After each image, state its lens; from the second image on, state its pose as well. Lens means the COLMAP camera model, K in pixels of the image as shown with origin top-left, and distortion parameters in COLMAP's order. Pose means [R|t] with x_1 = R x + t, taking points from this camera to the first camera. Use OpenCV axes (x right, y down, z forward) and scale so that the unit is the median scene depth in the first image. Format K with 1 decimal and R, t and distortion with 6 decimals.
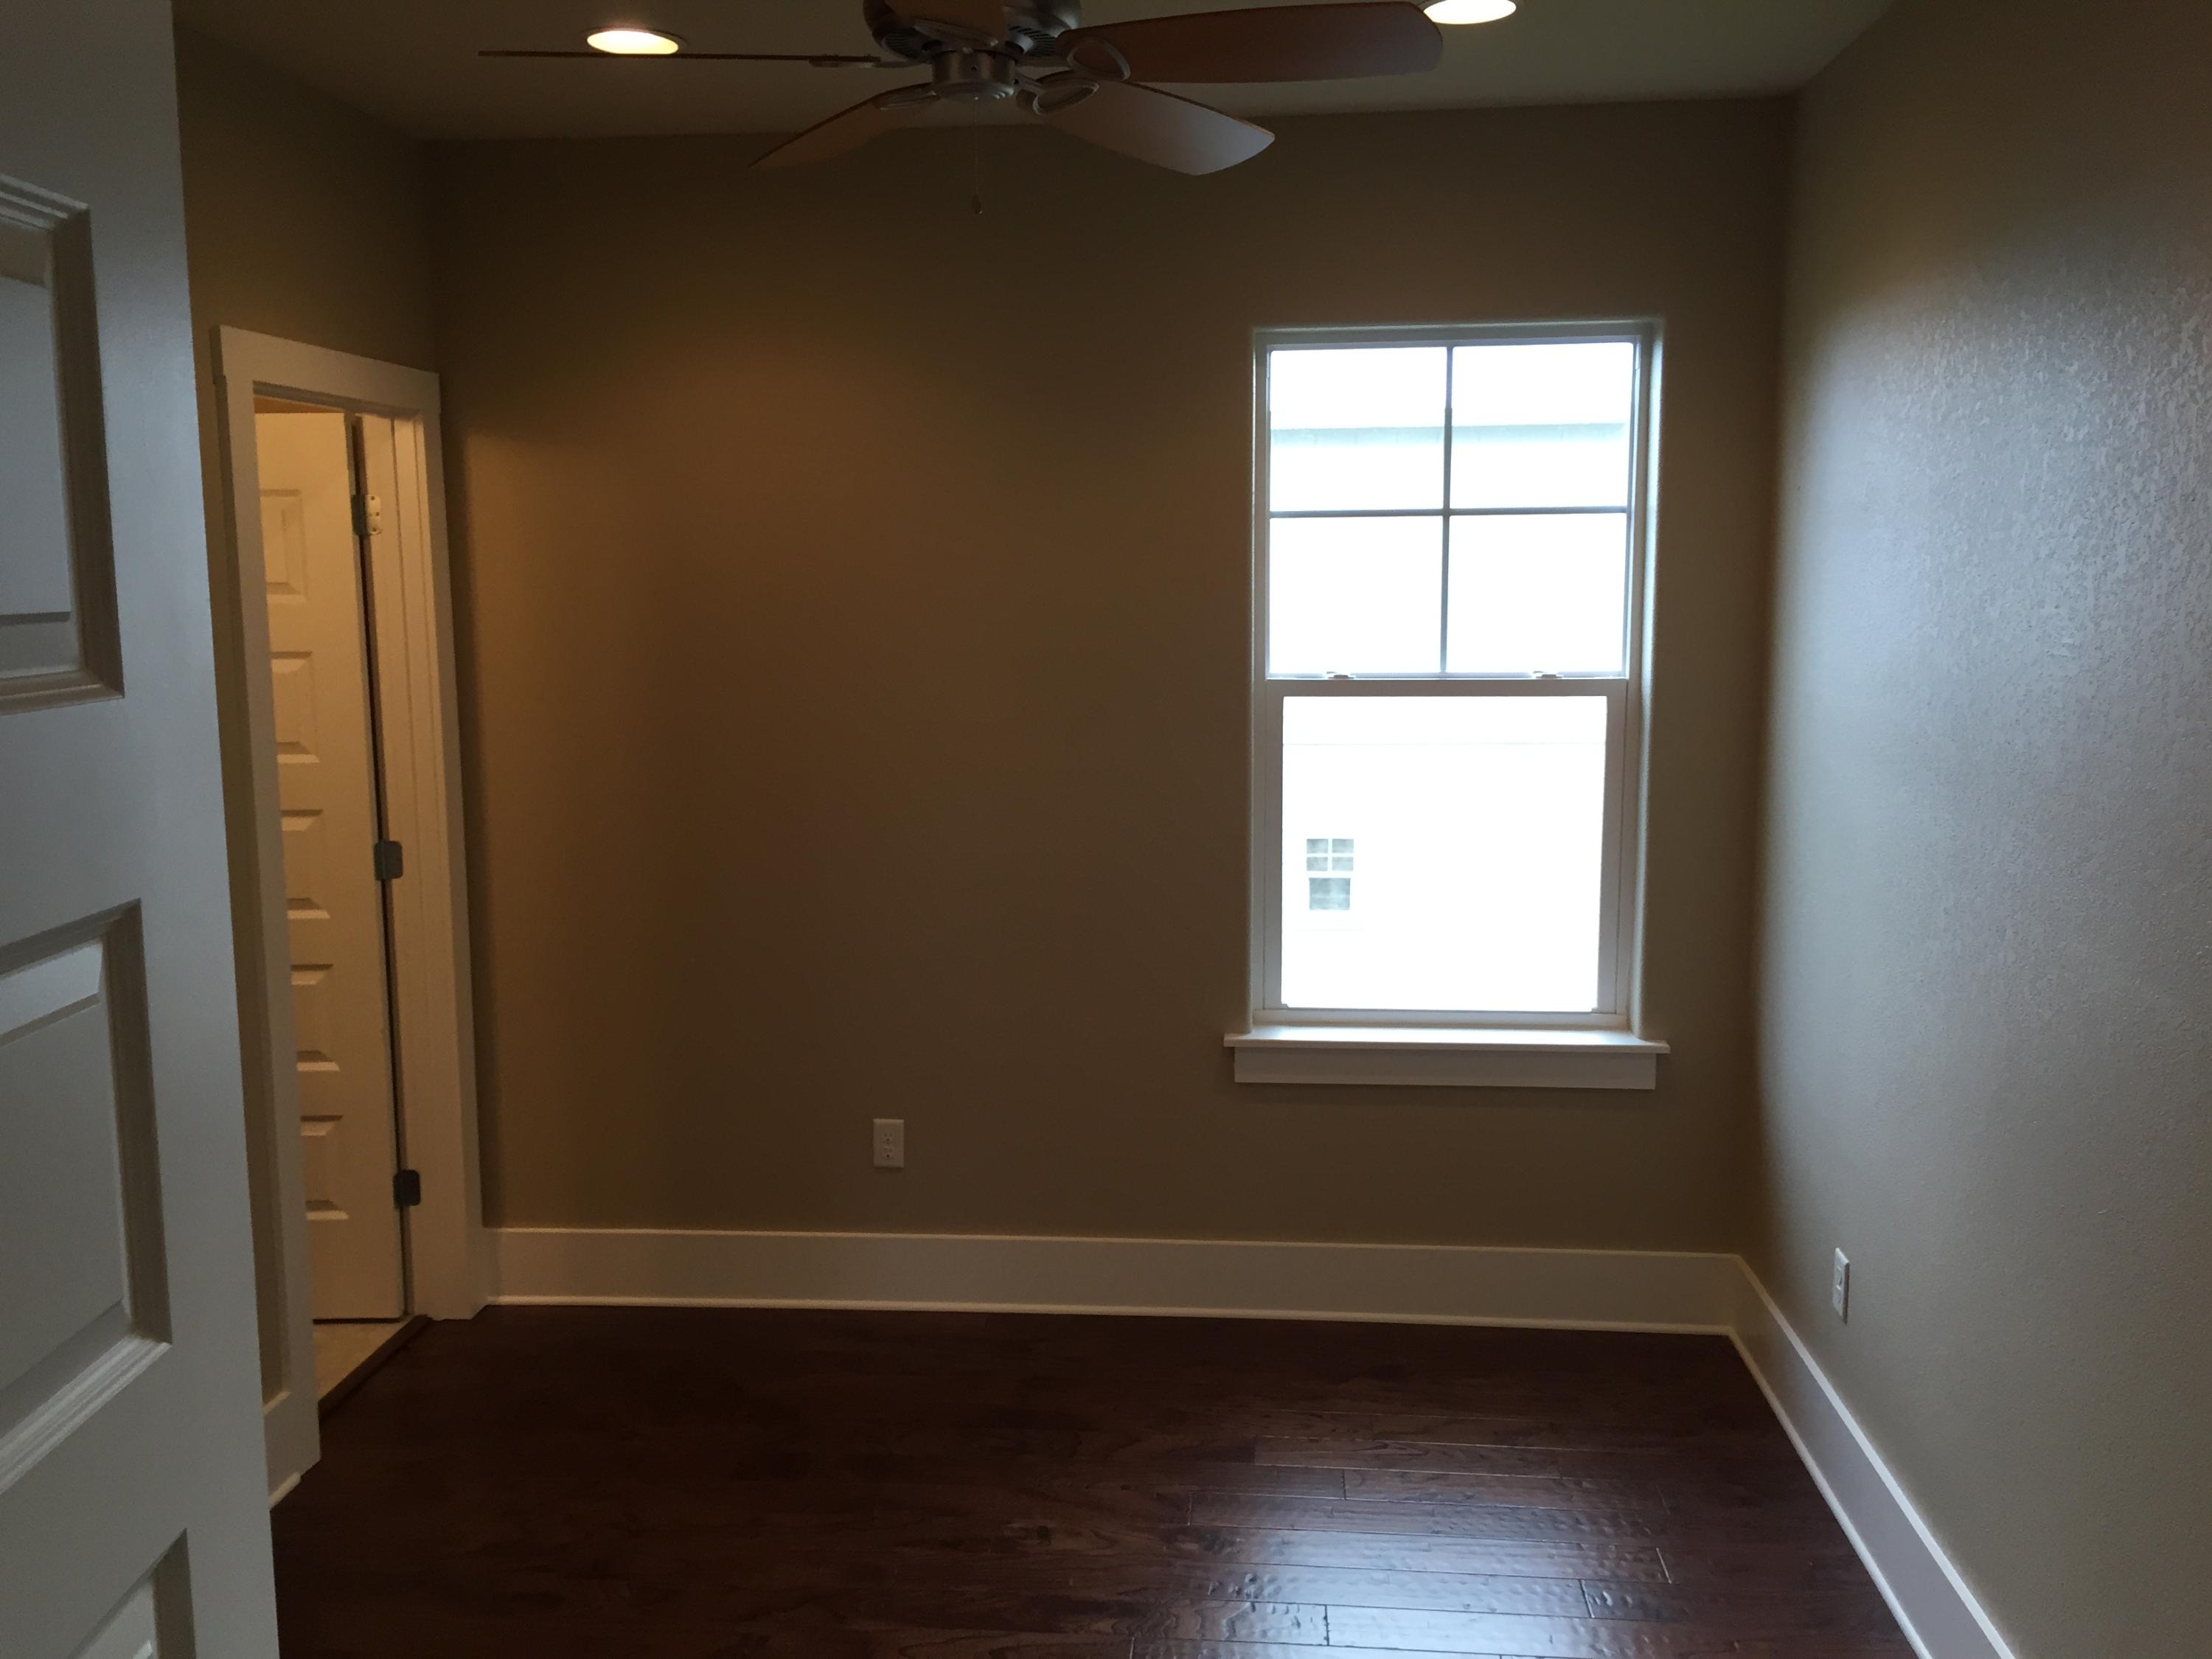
lens RADIAL K [[2002.5, 0, 1106.0], [0, 2002.5, 829.5], [0, 0, 1]] dist [0.198781, -0.184832]
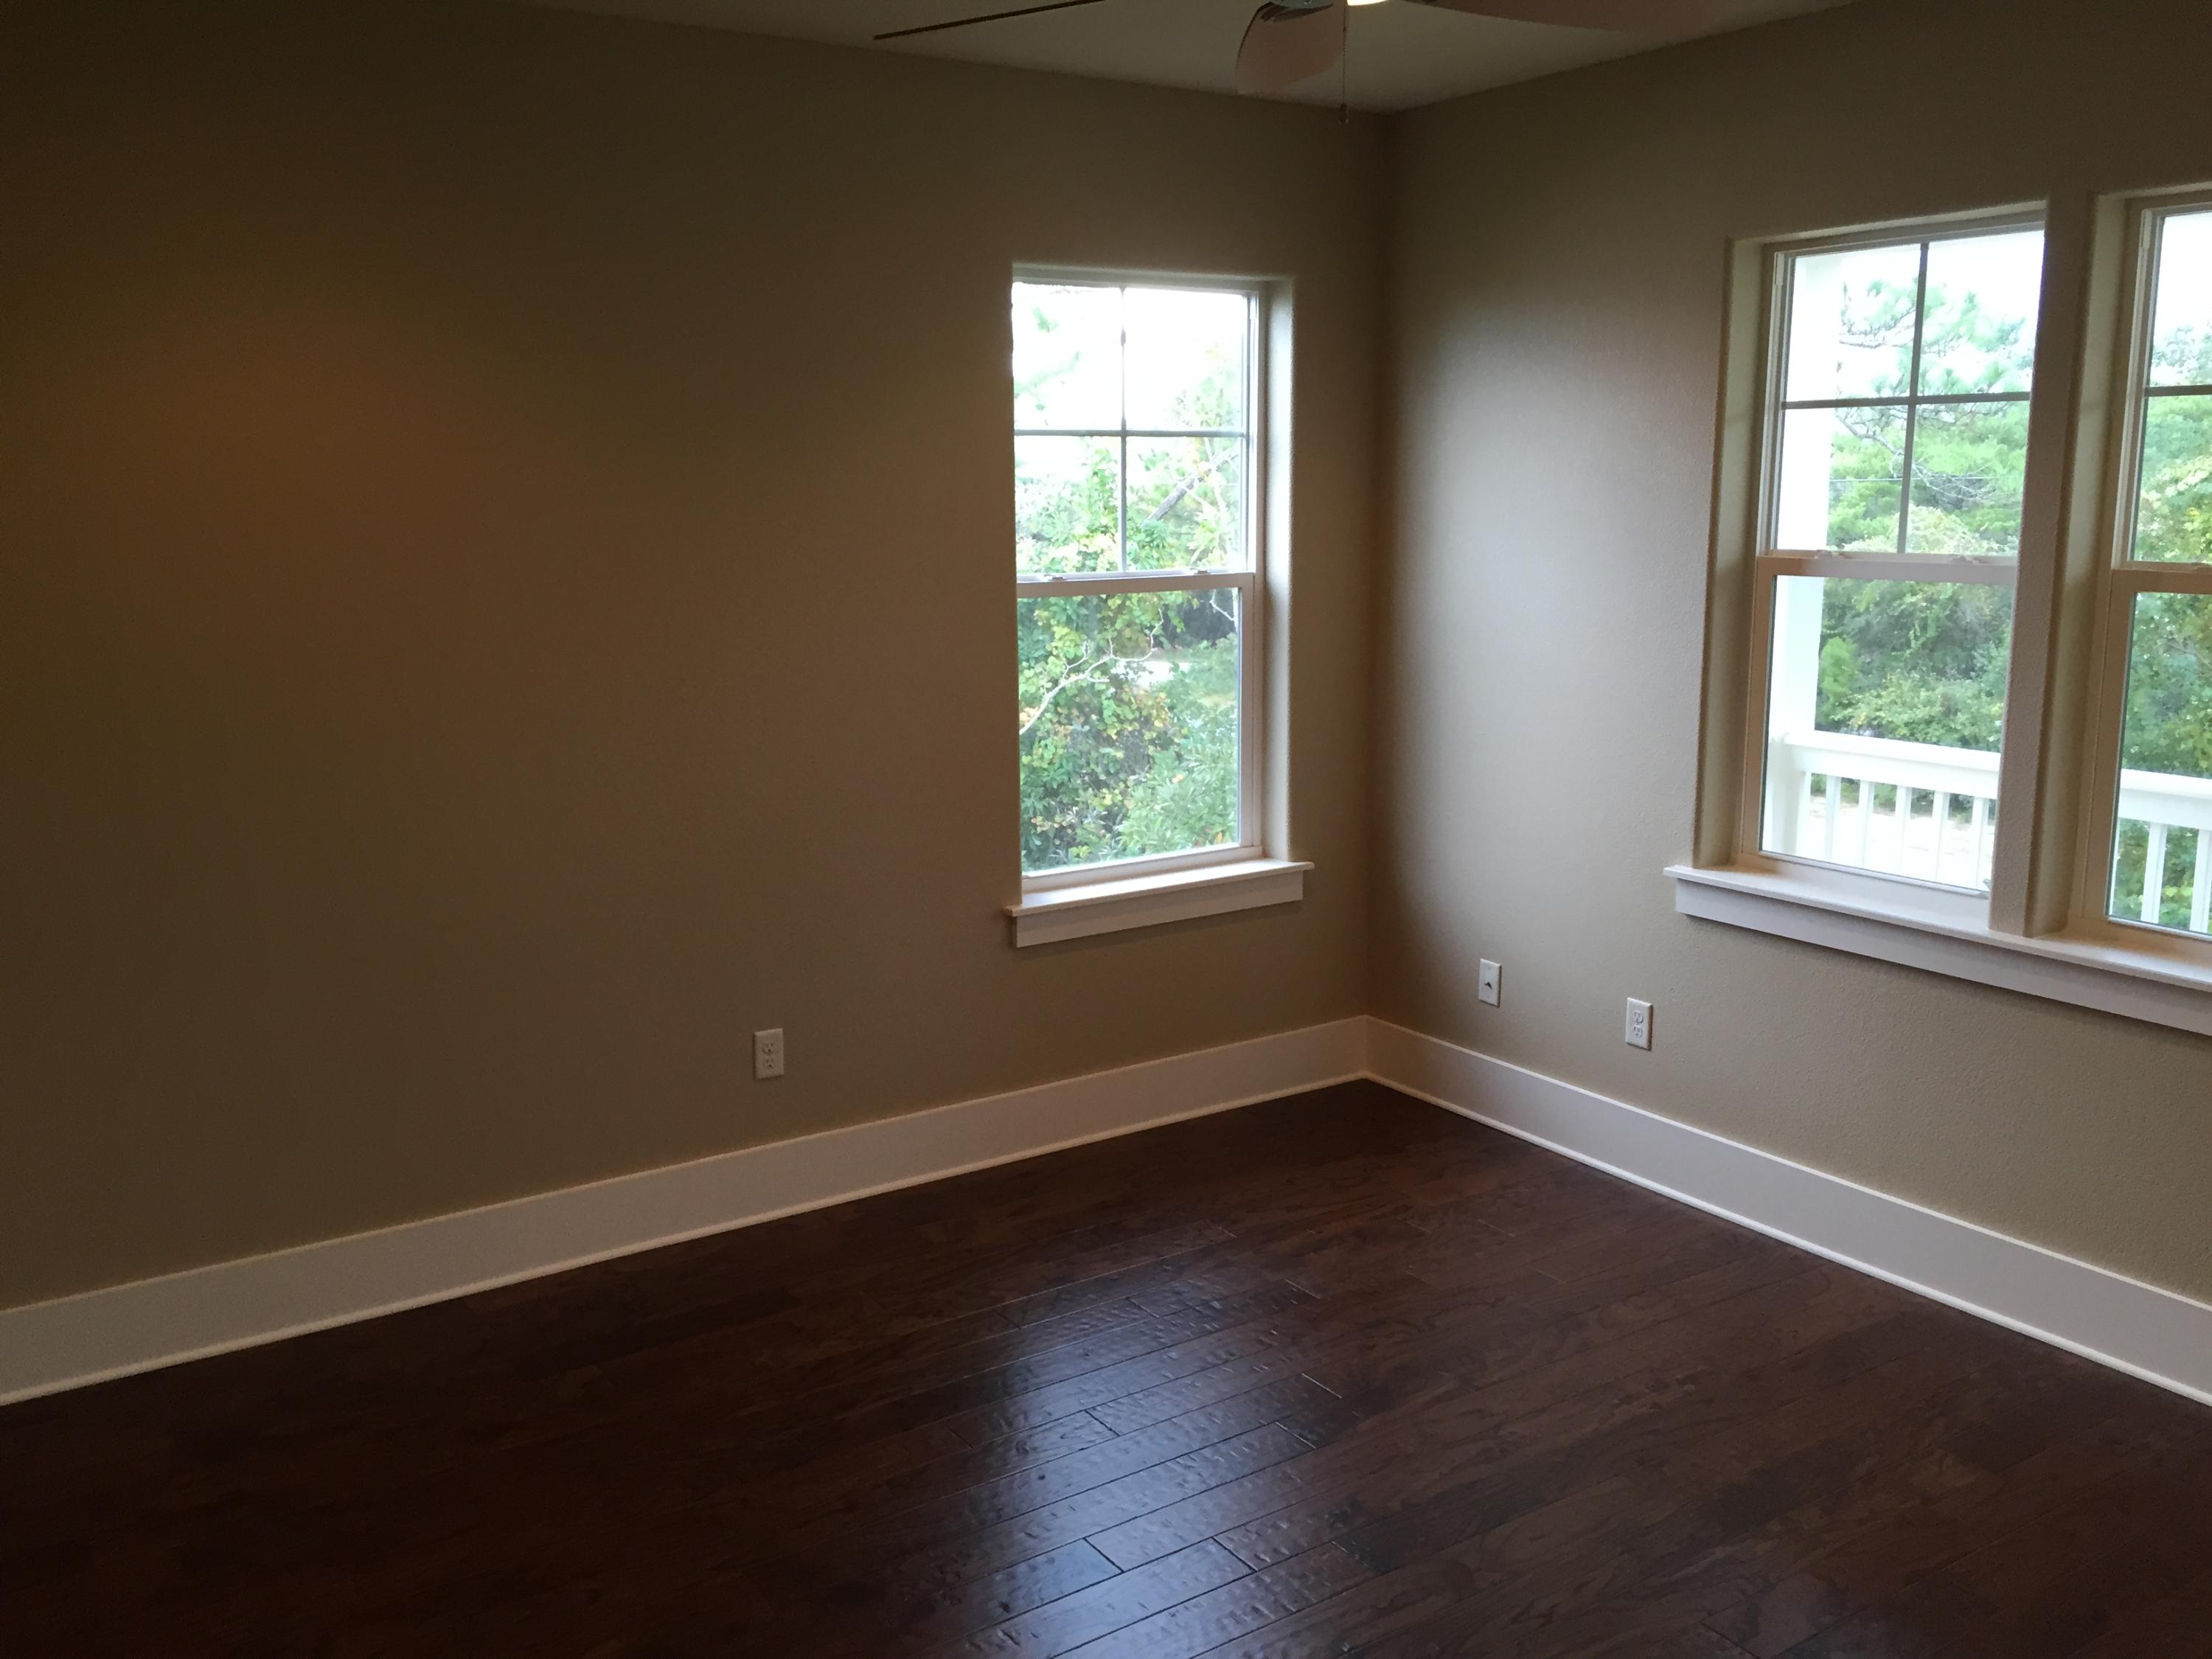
lens RADIAL K [[2002.5, 0, 1106.0], [0, 2002.5, 829.5], [0, 0, 1]] dist [0.198781, -0.184832]
pose [[0.784467, -0.110768, 0.610199, -0.571785], [0.088772, 0.993844, 0.066285, -0.008628], [-0.613784, 0.002170, 0.789471, 0.093086]]
